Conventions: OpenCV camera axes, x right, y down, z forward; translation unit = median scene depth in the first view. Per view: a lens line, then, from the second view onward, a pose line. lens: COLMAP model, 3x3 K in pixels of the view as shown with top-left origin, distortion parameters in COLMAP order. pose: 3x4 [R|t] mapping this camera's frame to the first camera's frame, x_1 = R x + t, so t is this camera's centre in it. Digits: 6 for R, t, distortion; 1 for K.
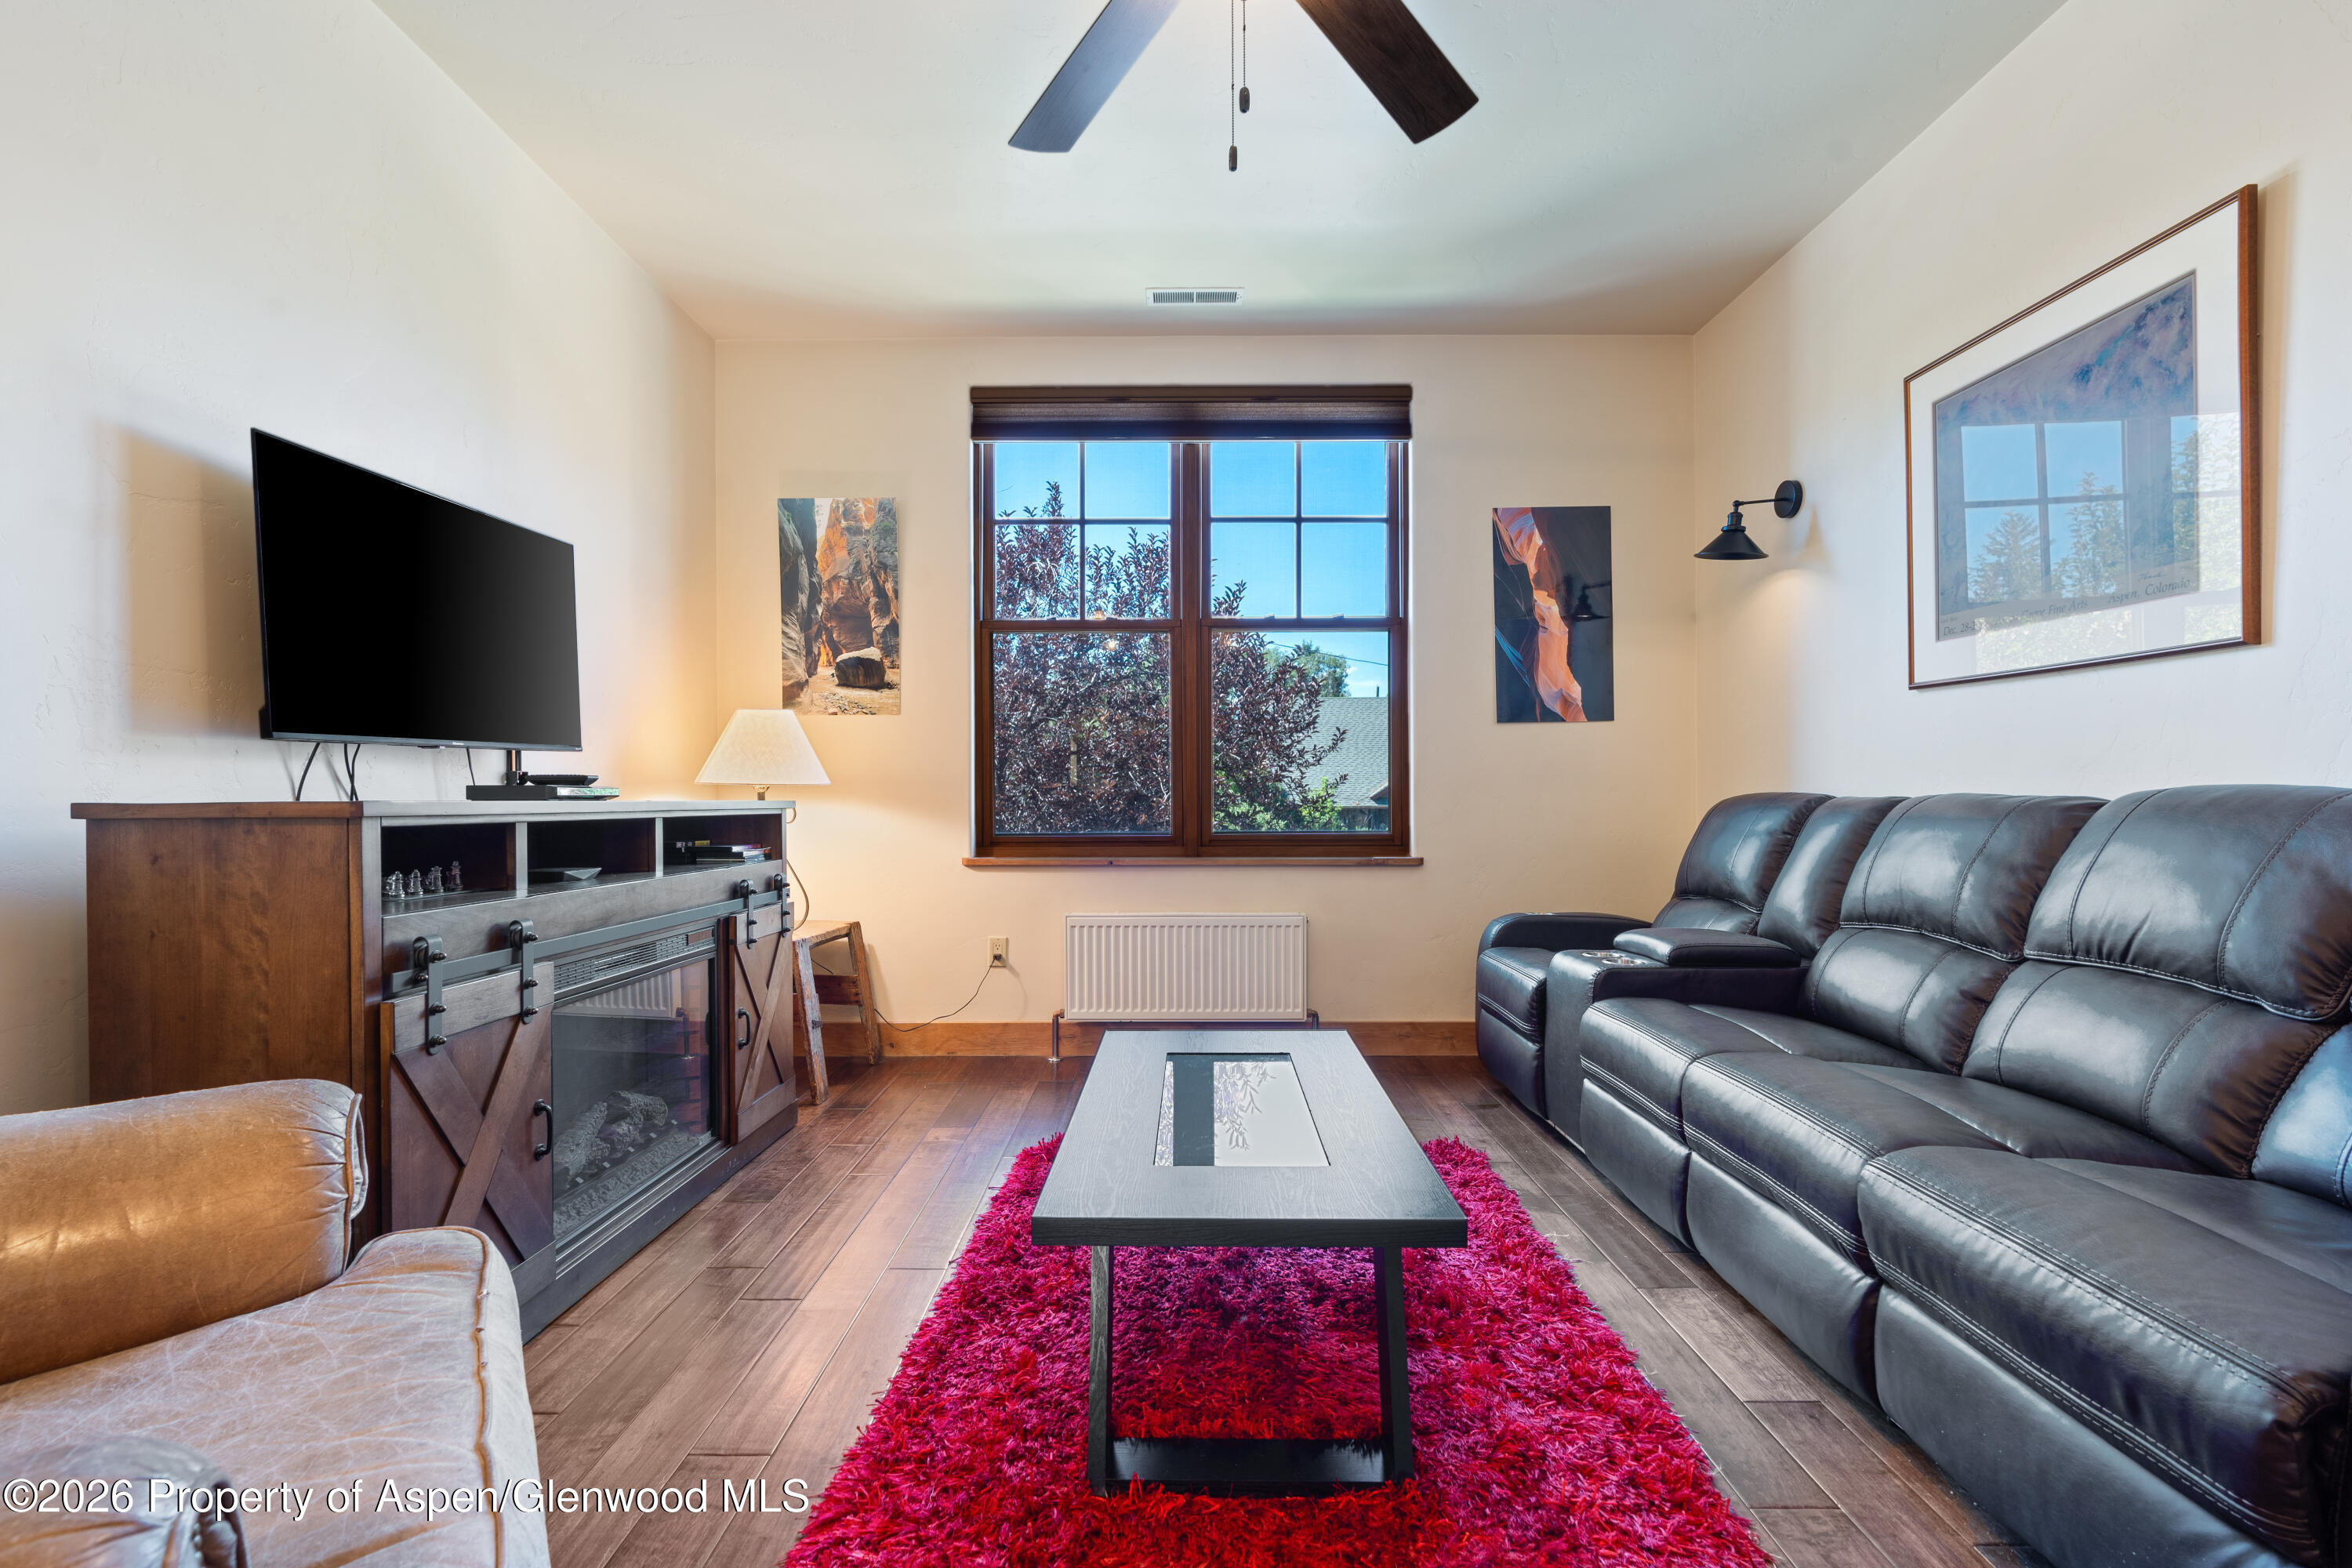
lens RADIAL K [[1083.1, 0, 1164.9], [0, 1083.1, 801.4], [0, 0, 1]] dist [-0.007261, 0.004136]
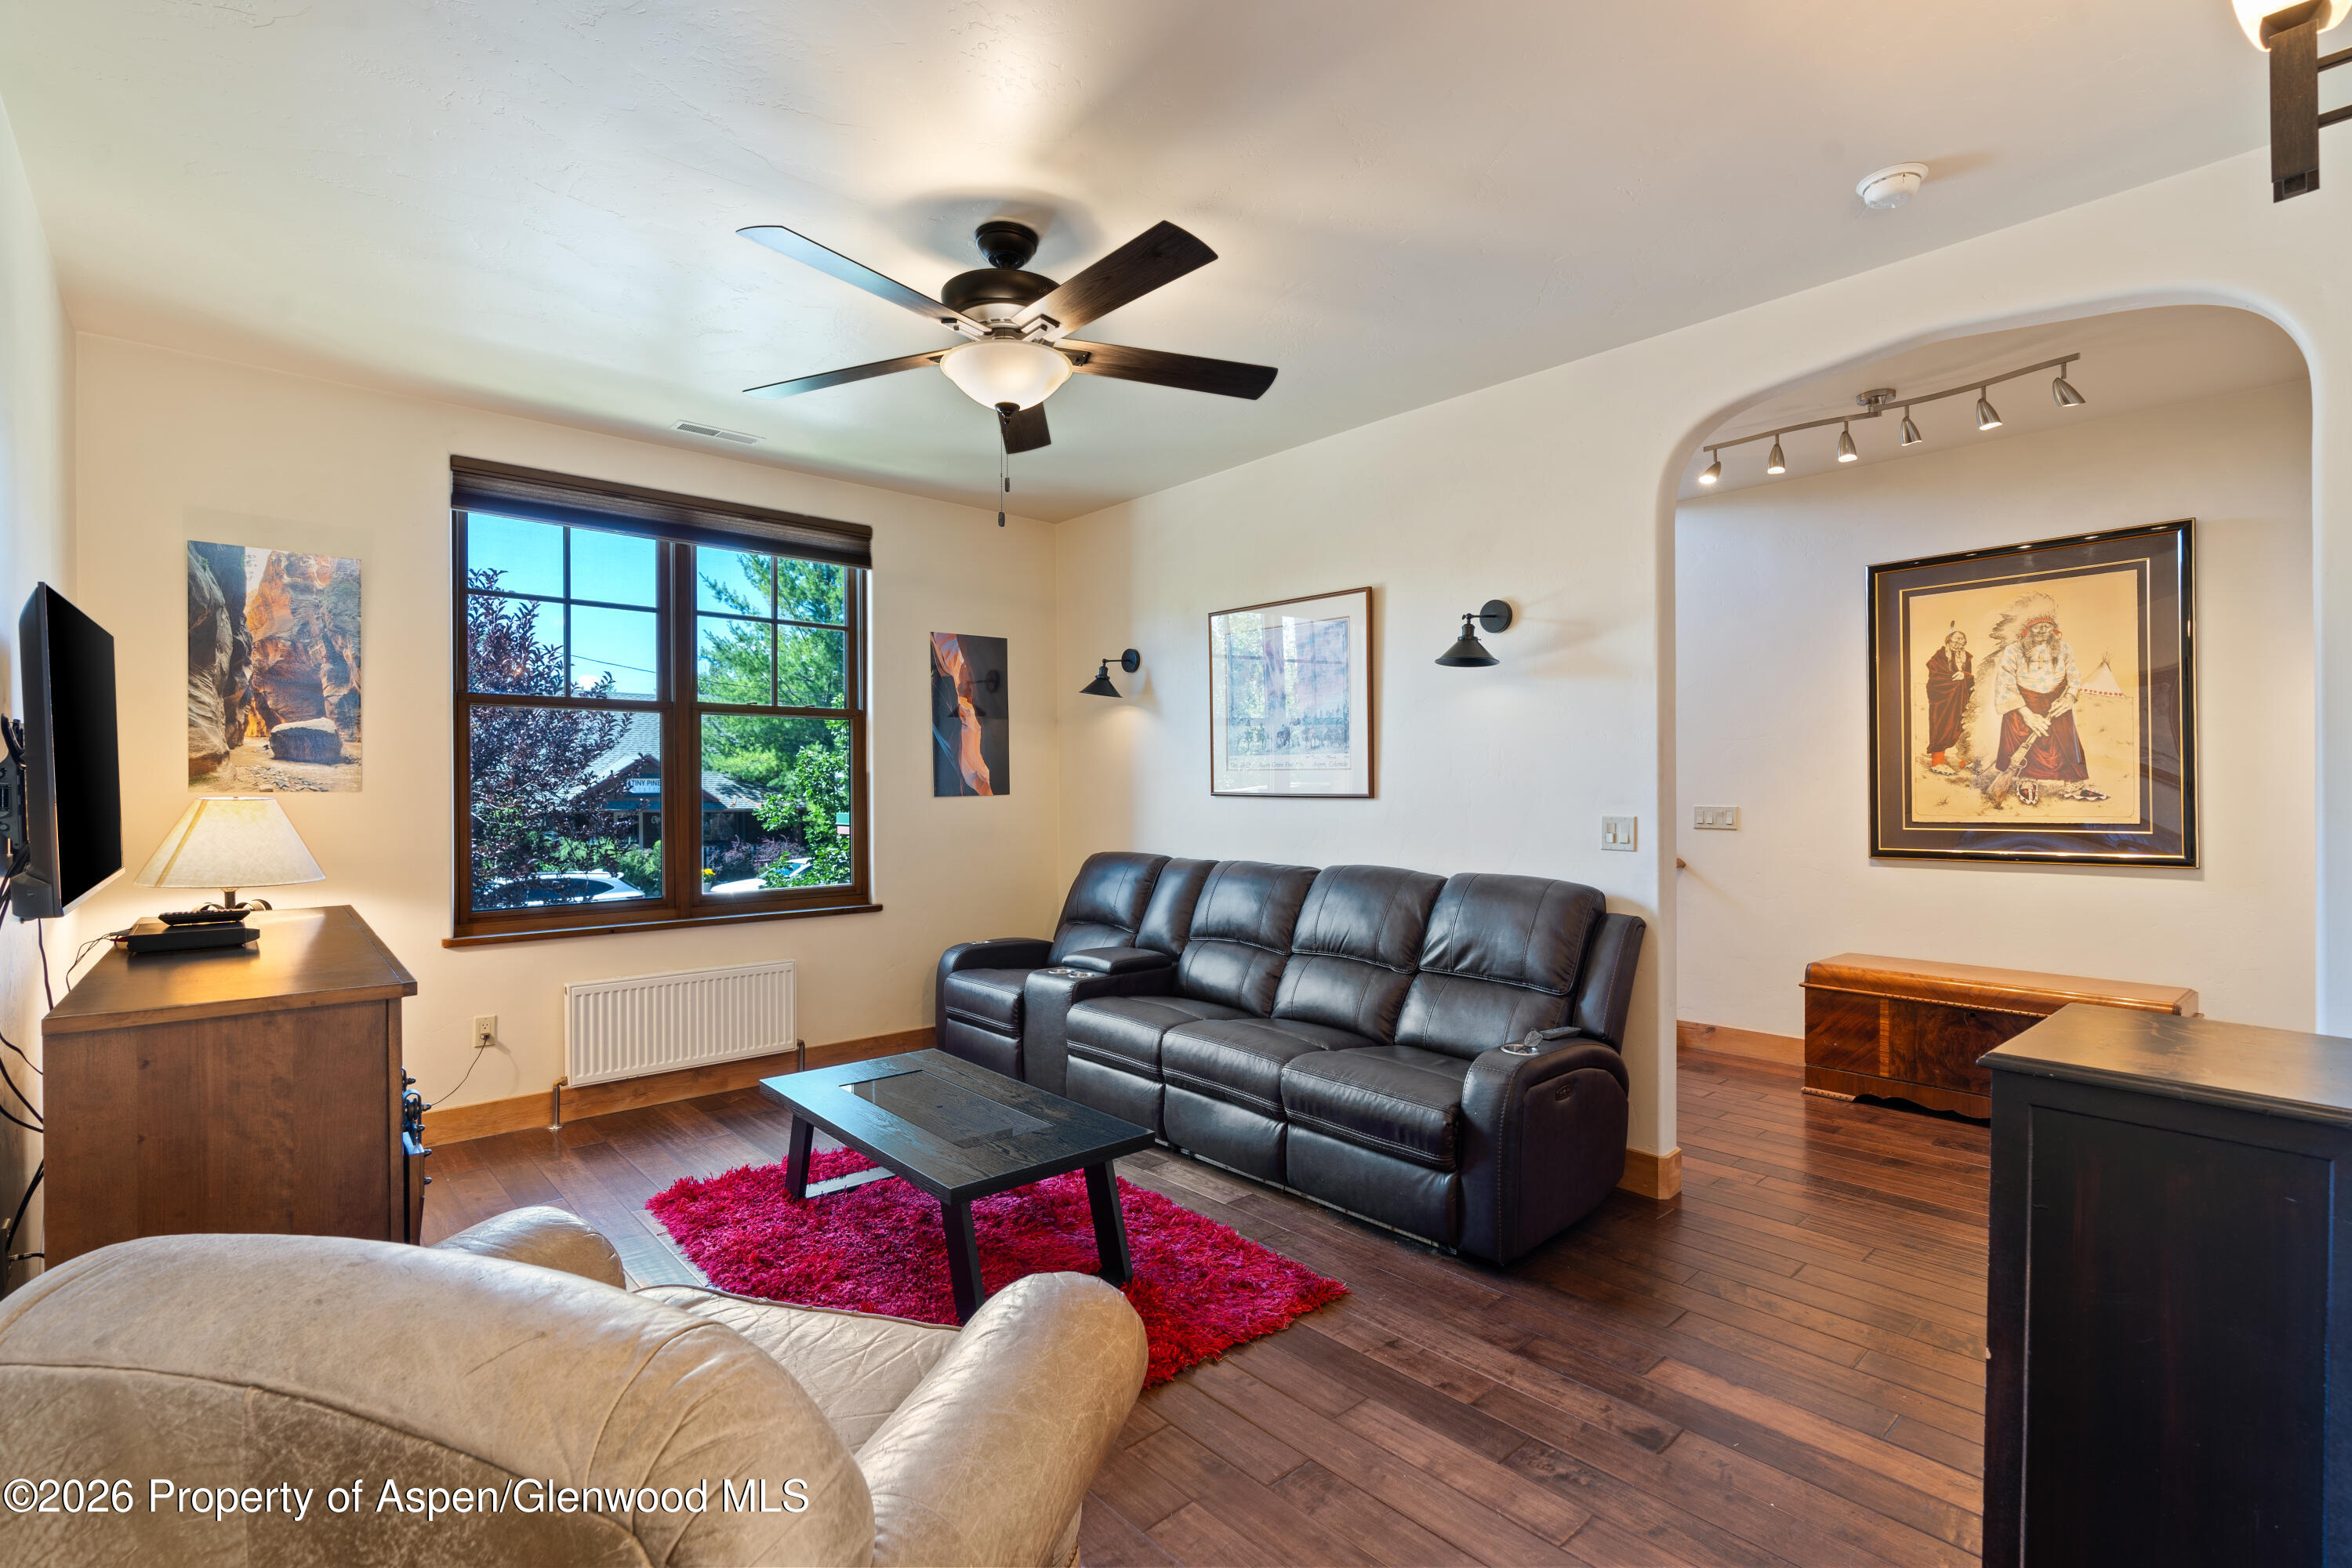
lens RADIAL K [[1083.1, 0, 1184.6], [0, 1083.1, 776.9], [0, 0, 1]] dist [-0.007261, 0.004136]
pose [[0.733788, 0.005984, 0.679352, -0.476404], [0.003854, 0.999908, -0.012970, -0.104219], [-0.679368, 0.012135, 0.733697, -0.215076]]
